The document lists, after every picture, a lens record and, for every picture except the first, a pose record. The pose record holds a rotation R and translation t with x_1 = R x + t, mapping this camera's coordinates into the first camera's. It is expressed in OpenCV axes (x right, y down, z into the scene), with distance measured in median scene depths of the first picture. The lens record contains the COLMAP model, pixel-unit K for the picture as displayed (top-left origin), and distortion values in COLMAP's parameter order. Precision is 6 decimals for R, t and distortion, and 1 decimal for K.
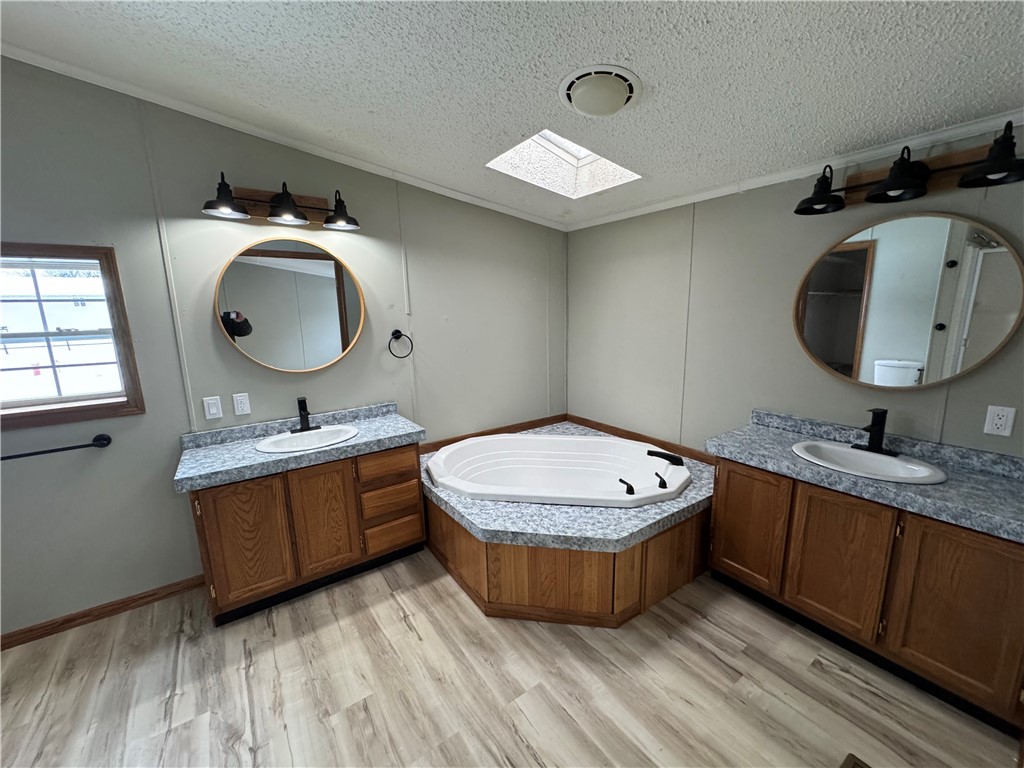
lens RADIAL K [[411.1, 0, 512.0], [0, 411.1, 384.0], [0, 0, 1]] dist [-0.000348, -0.000056]
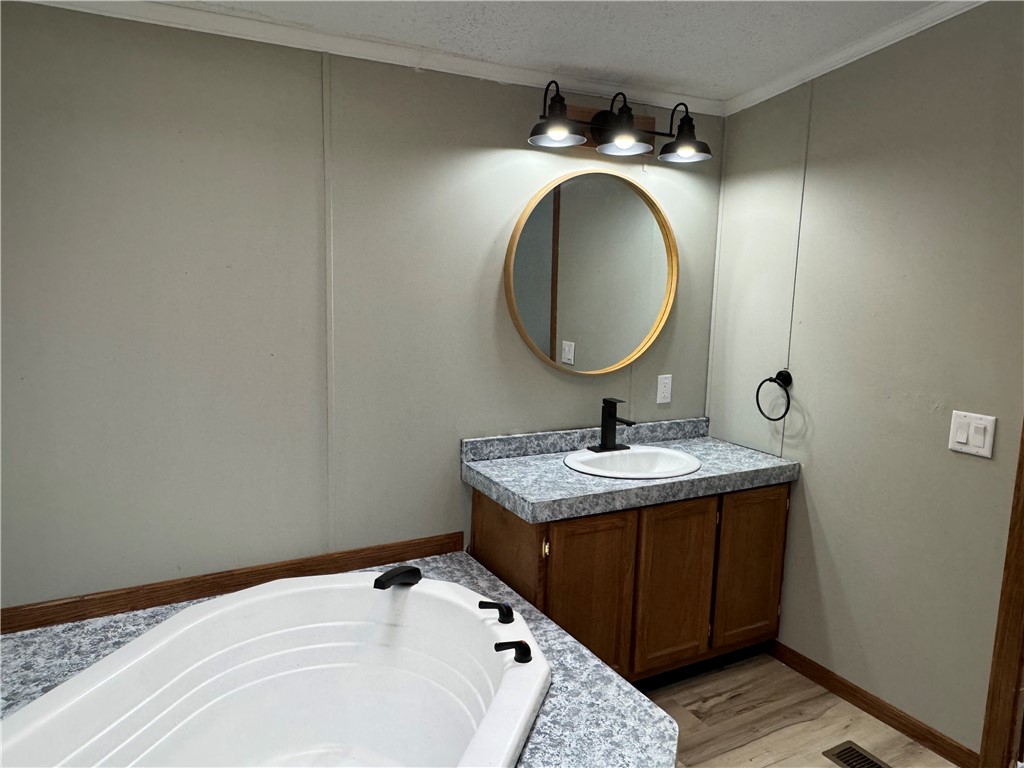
lens RADIAL K [[726.3, 0, 512.0], [0, 726.3, 384.0], [0, 0, 1]] dist [0.002452, -0.001675]
pose [[0.115815, -0.132607, 0.984379, -0.557436], [0.157435, 0.980971, 0.113625, -0.160490], [-0.980715, 0.141816, 0.134488, 0.954233]]
